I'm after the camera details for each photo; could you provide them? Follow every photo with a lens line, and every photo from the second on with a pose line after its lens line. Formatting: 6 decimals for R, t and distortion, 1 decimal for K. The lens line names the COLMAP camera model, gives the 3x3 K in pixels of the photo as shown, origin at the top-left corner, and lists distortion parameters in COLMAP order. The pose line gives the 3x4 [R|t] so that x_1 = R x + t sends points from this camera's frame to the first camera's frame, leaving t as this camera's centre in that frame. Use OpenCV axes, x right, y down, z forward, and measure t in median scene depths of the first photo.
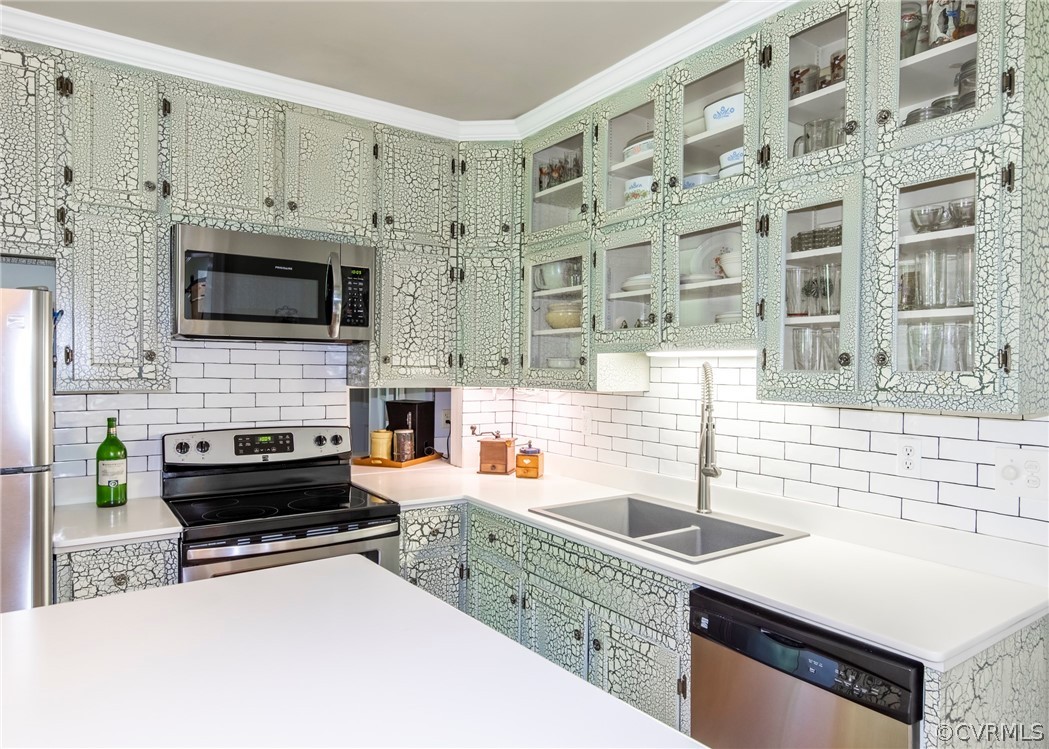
lens RADIAL K [[638.3, 0, 529.9], [0, 638.3, 374.3], [0, 0, 1]] dist [-0.000498, -0.001377]
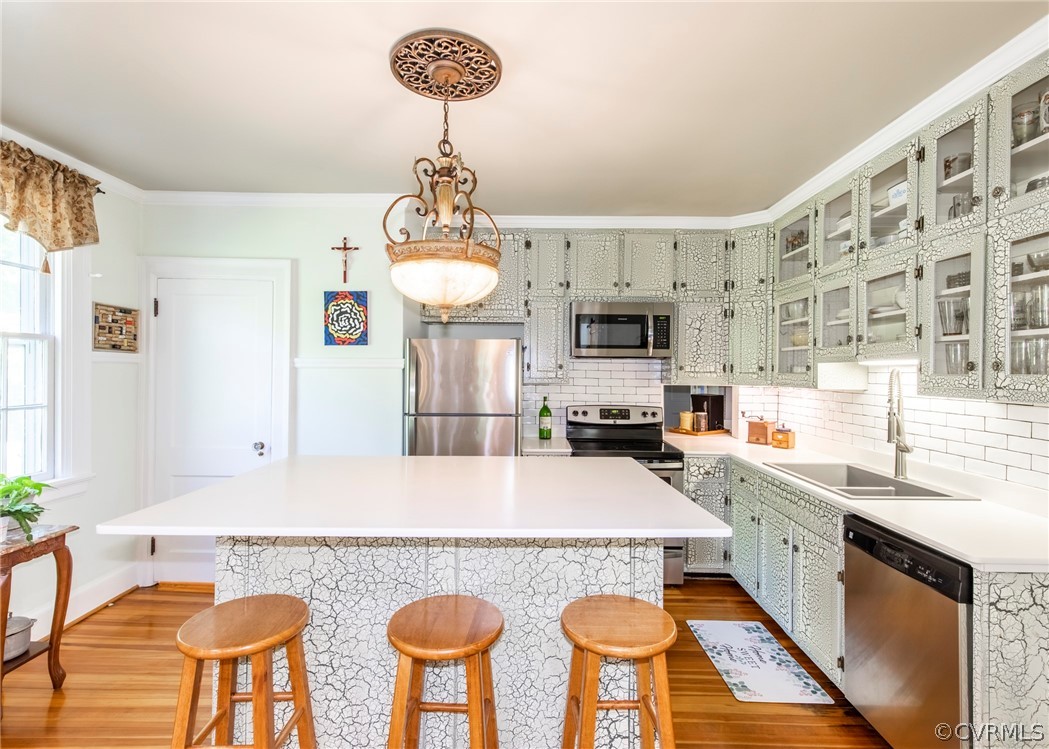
lens RADIAL K [[506.9, 0, 524.7], [0, 506.9, 373.5], [0, 0, 1]] dist [0.001558, -0.000118]
pose [[0.797460, 0.001752, -0.603370, 0.296319], [-0.009170, 0.999915, -0.009216, 0.009151], [0.603303, 0.012882, 0.797408, -0.370214]]
